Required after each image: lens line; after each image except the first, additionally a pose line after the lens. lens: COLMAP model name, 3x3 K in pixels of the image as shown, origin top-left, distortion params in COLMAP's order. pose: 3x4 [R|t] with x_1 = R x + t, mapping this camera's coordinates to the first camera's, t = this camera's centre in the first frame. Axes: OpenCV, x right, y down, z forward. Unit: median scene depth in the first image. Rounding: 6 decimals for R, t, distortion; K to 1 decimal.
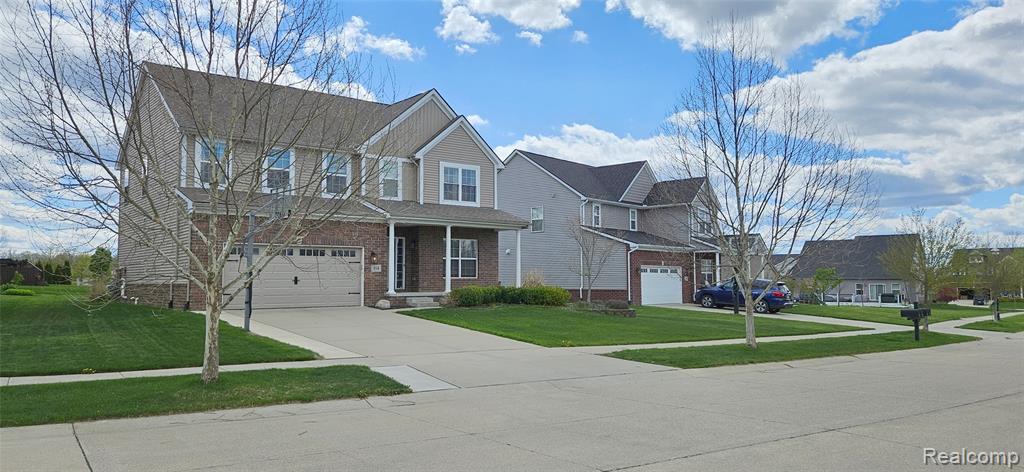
lens RADIAL K [[762.5, 0, 510.7], [0, 762.5, 238.9], [0, 0, 1]] dist [0.072566, 0.000465]
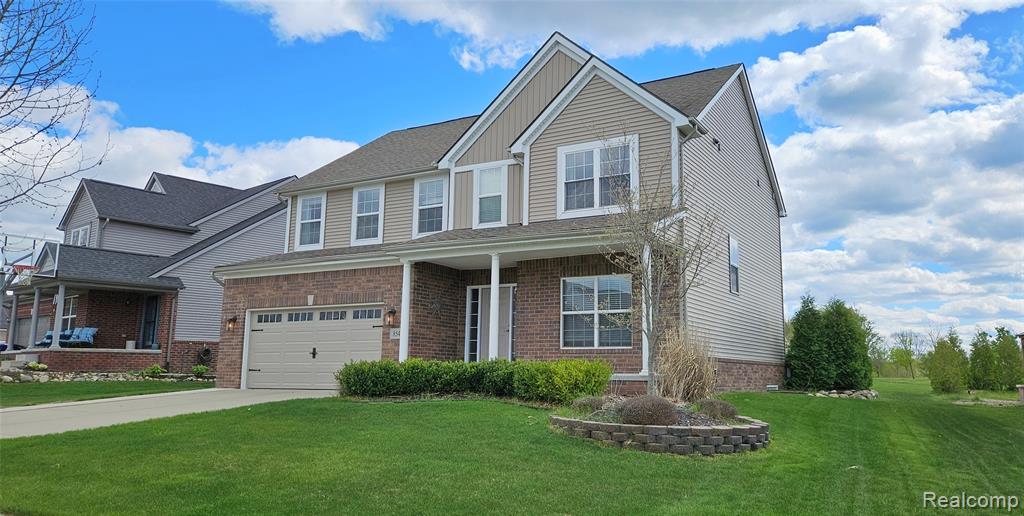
lens RADIAL K [[717.0, 0, 515.5], [0, 717.0, 259.5], [0, 0, 1]] dist [0.053539, 0.002434]
pose [[0.373086, -0.136339, -0.917725, 0.384497], [0.042469, 0.990617, -0.129903, 0.052754], [0.926824, 0.009490, 0.375376, 0.759434]]
